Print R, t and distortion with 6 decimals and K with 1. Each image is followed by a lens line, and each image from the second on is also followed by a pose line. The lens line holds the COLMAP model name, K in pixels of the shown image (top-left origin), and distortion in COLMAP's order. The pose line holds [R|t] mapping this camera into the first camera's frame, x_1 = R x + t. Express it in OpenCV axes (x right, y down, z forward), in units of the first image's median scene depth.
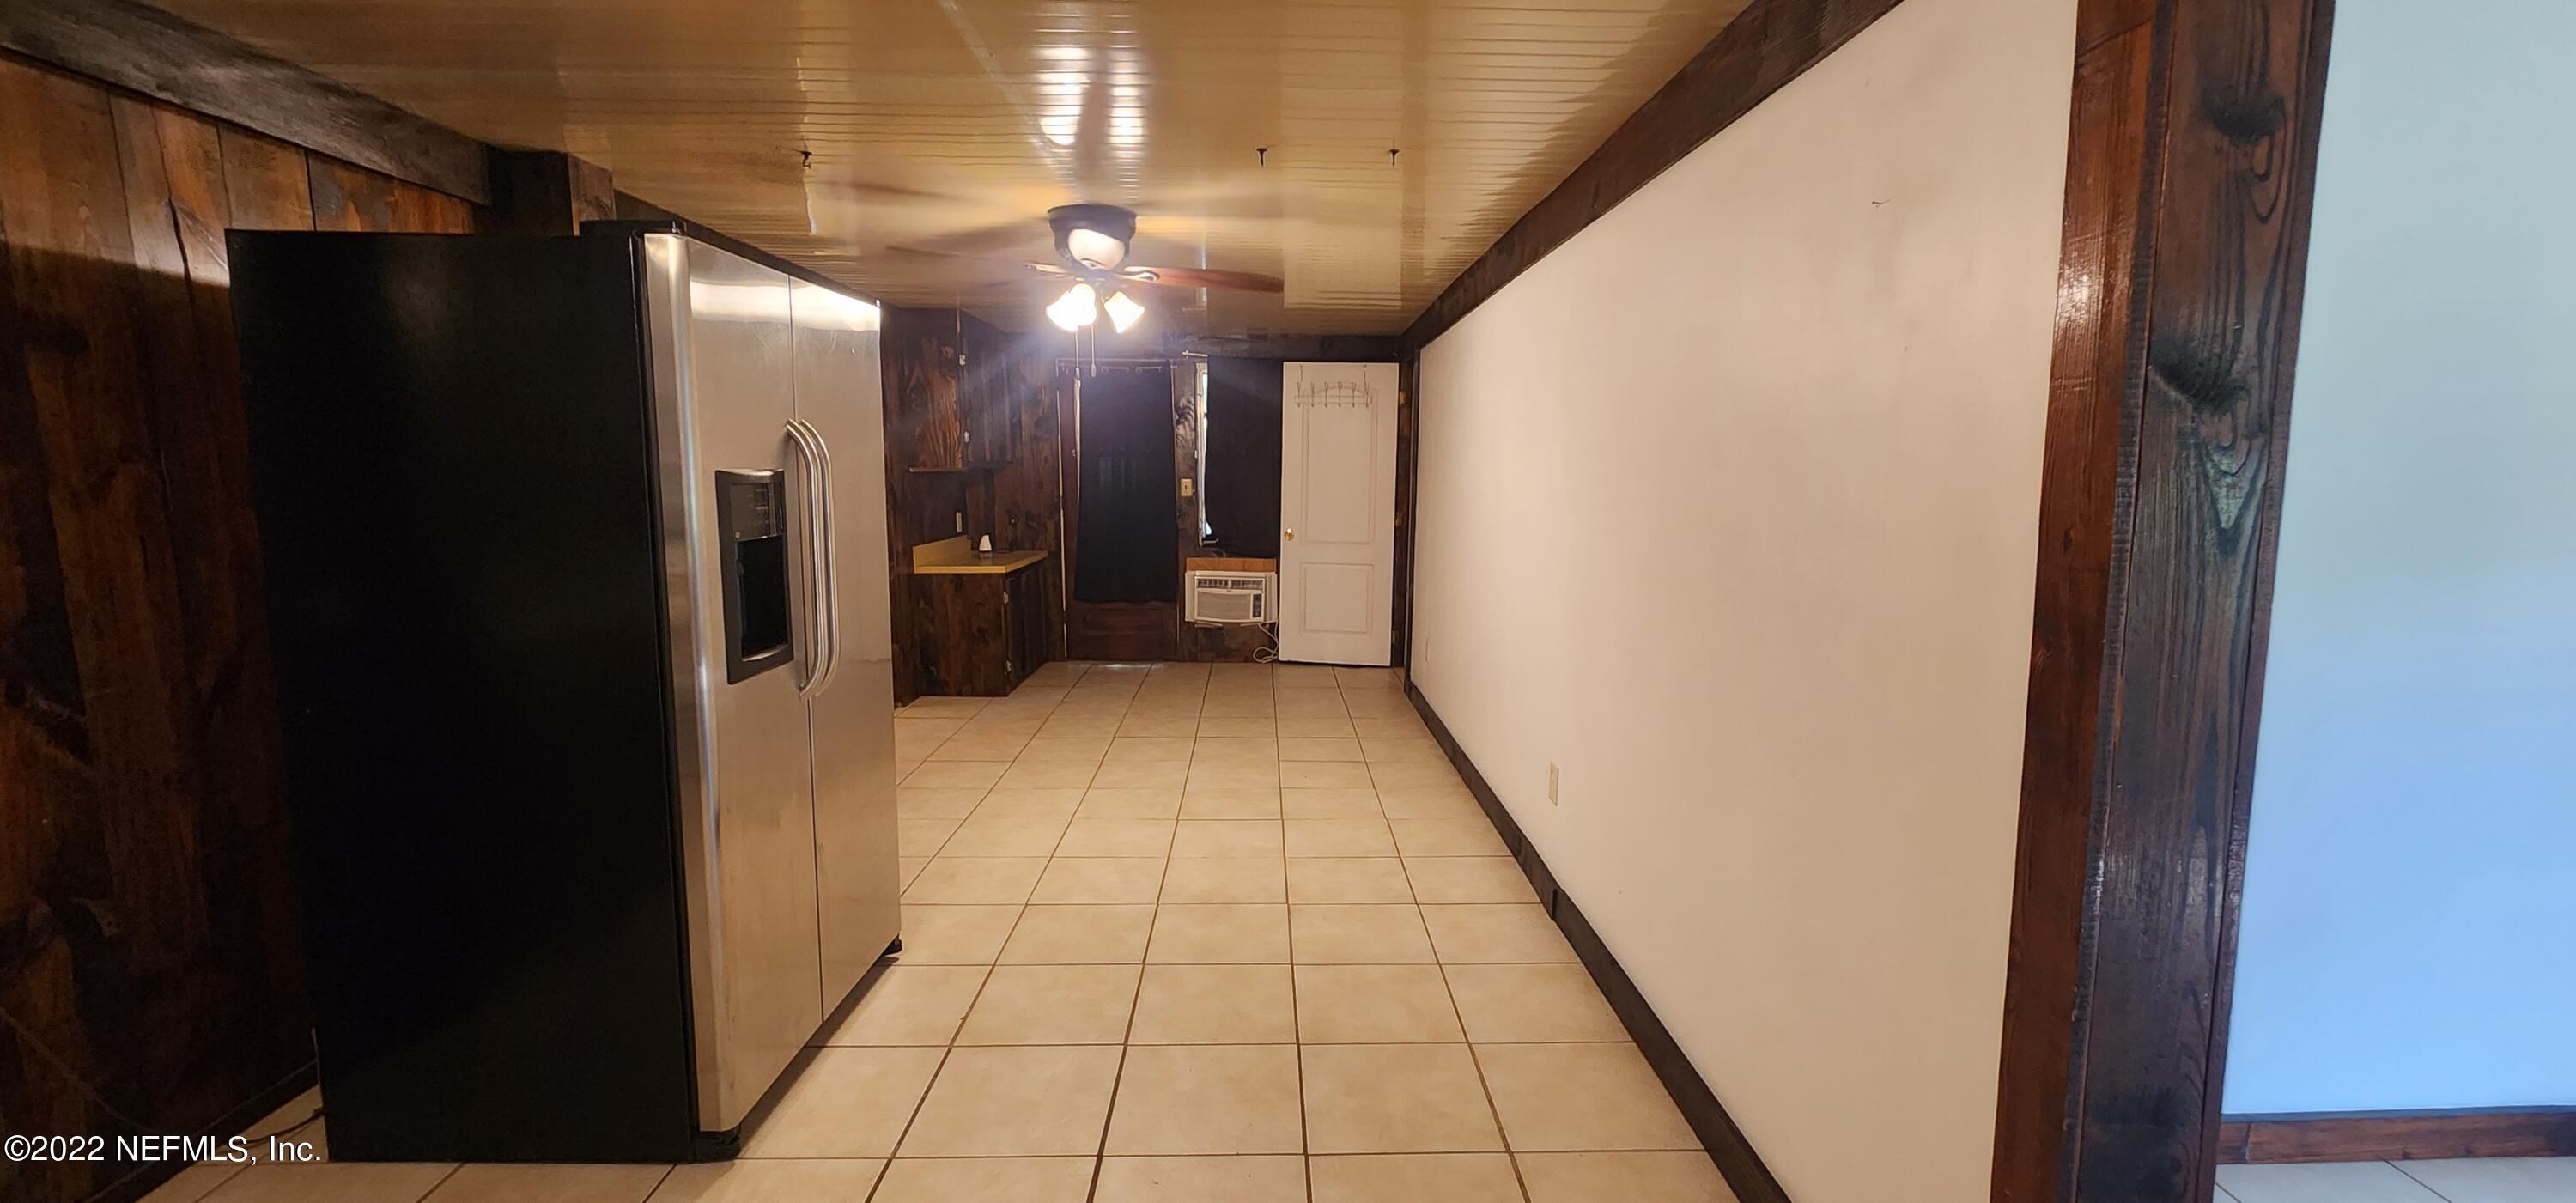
lens RADIAL K [[1067.4, 0, 1300.4], [0, 1067.4, 605.5], [0, 0, 1]] dist [0.011166, -0.000186]
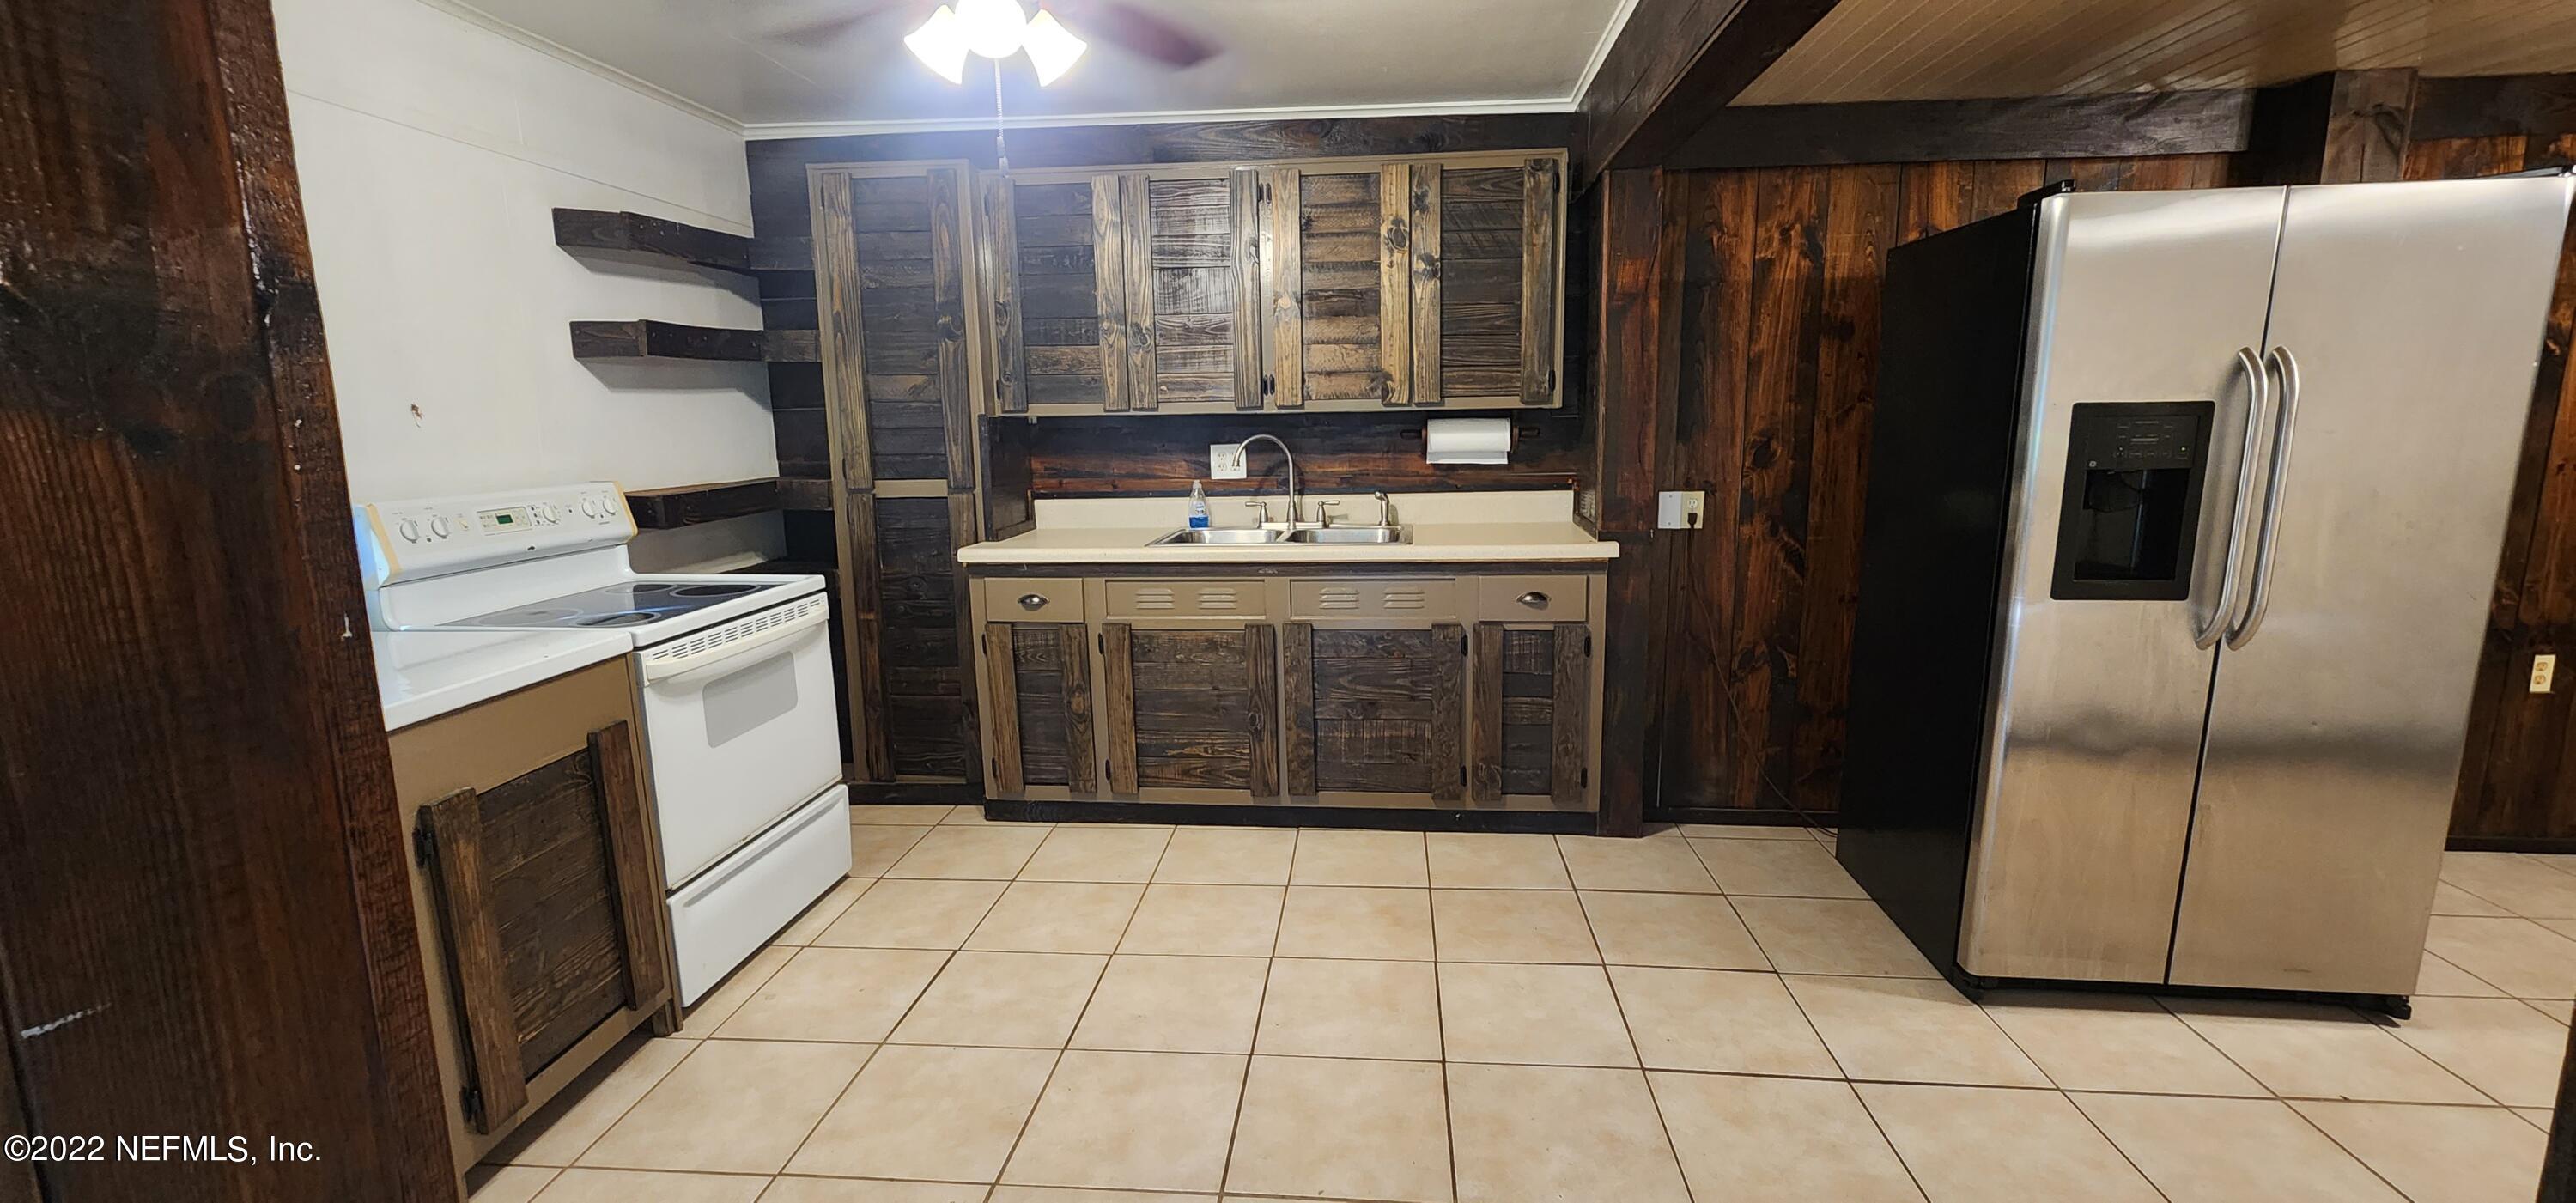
lens RADIAL K [[1067.4, 0, 1300.4], [0, 1067.4, 605.5], [0, 0, 1]] dist [0.011166, -0.000186]
pose [[-0.107841, 0.175515, -0.978552, 0.640320], [-0.121381, 0.974604, 0.188184, -0.034311], [0.986730, 0.139071, -0.083798, 0.335382]]
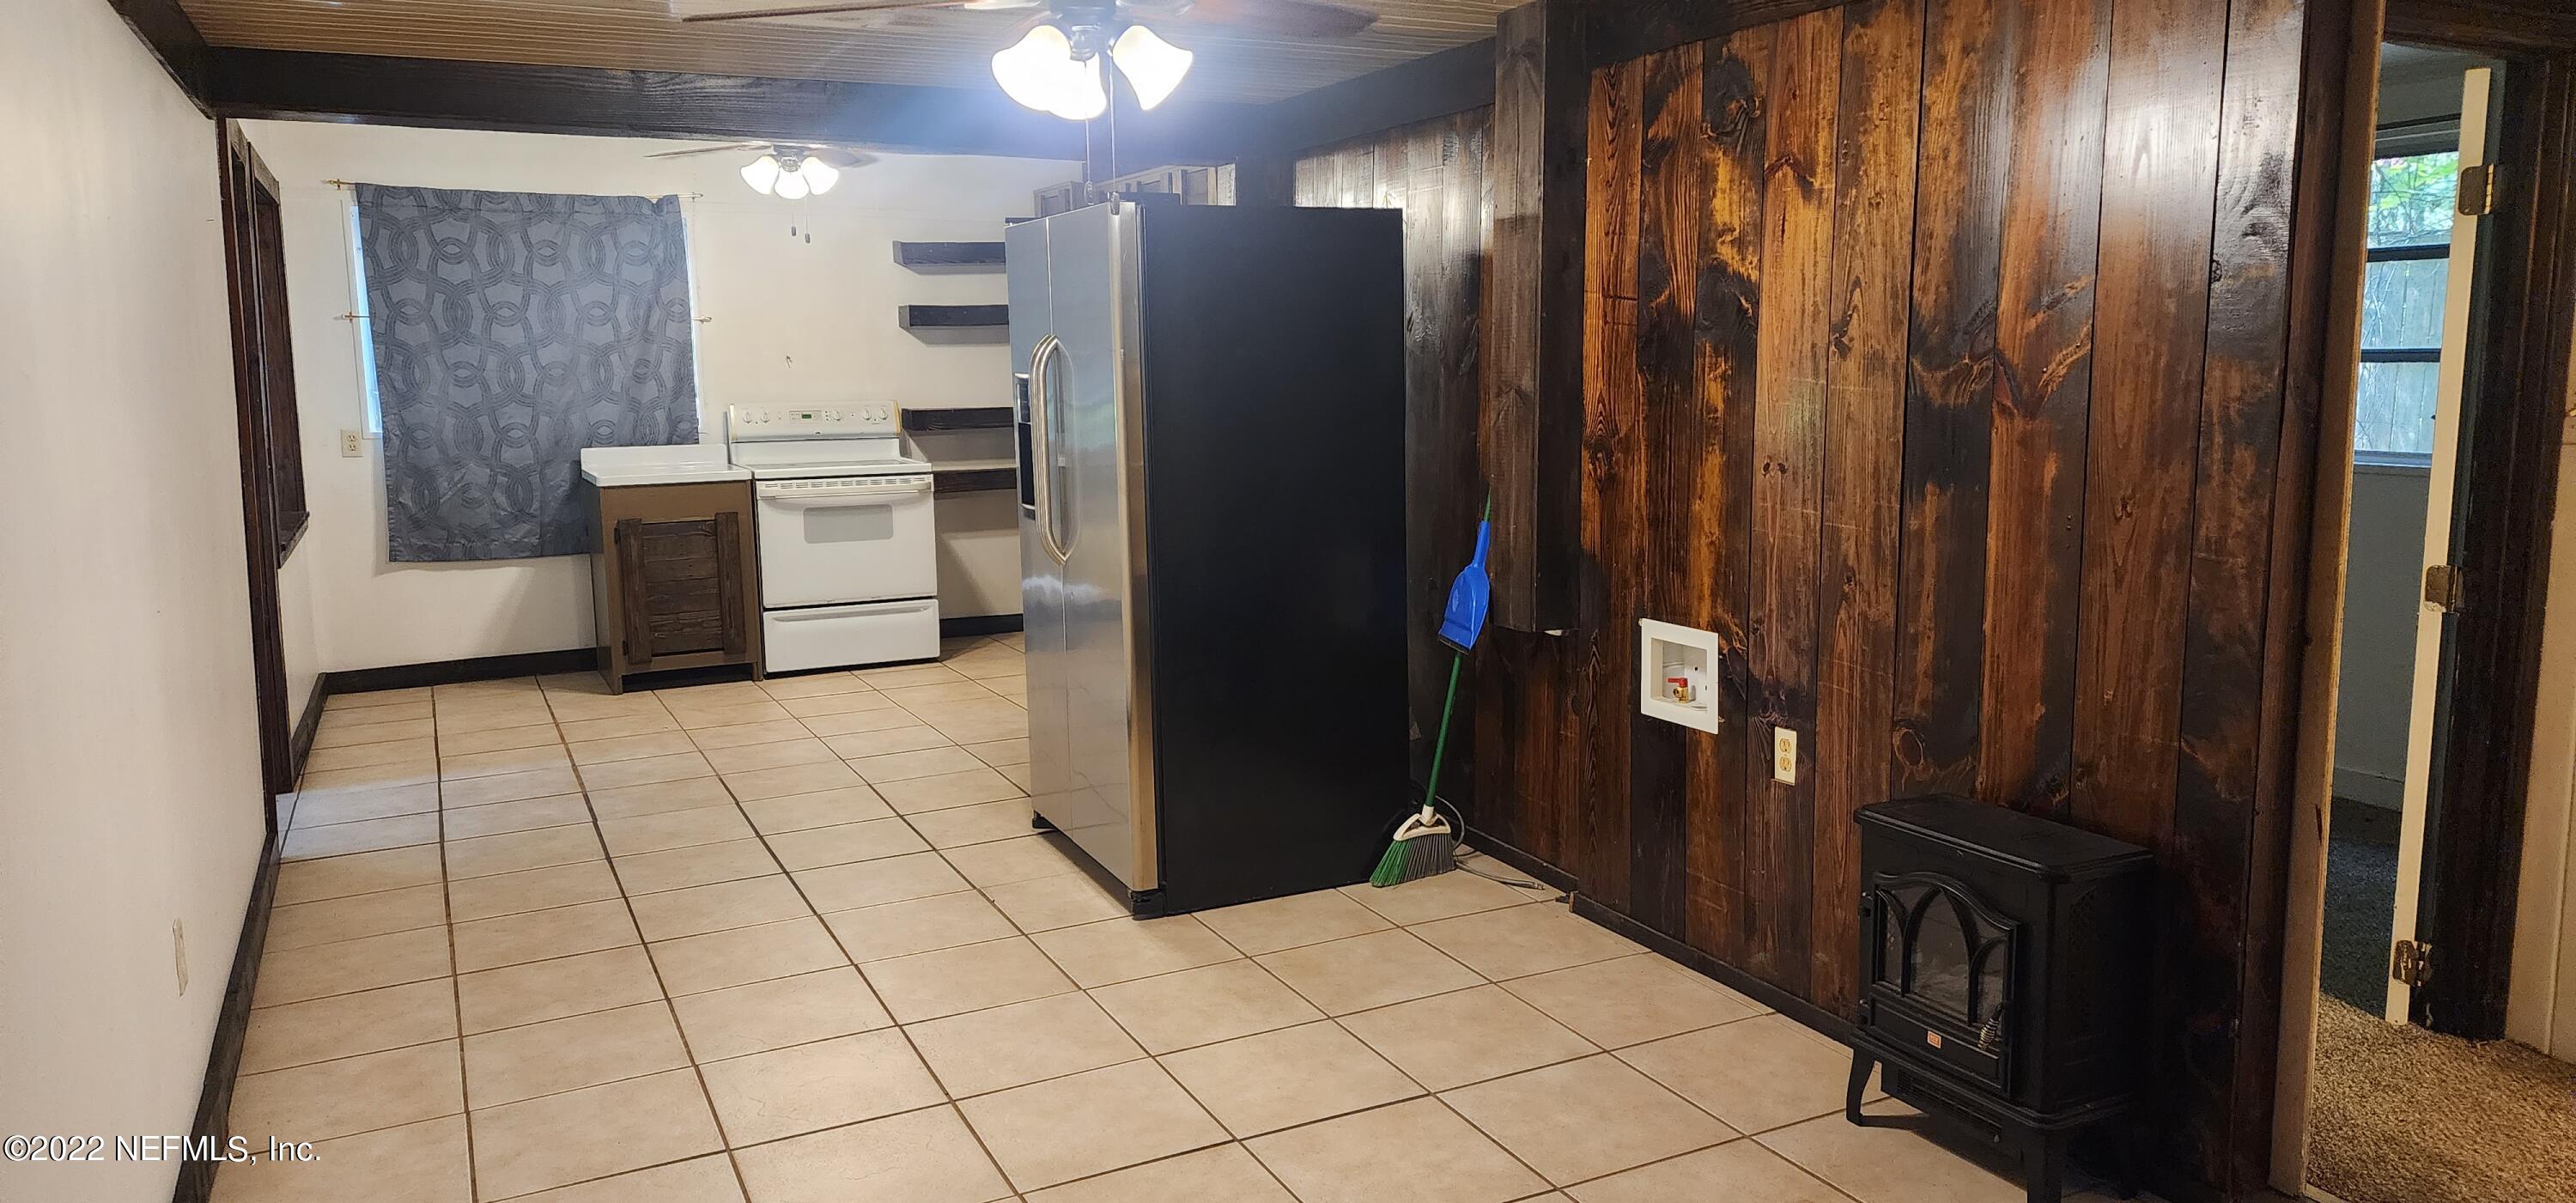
lens RADIAL K [[1702.4, 0, 1288.0], [0, 1702.4, 601.5], [0, 0, 1]] dist [0.003103, -0.004051]
pose [[-0.903334, 0.067725, -0.423558, 0.131556], [-0.050955, 0.963522, 0.262735, -0.450948], [0.425901, 0.258920, -0.866931, 3.254549]]
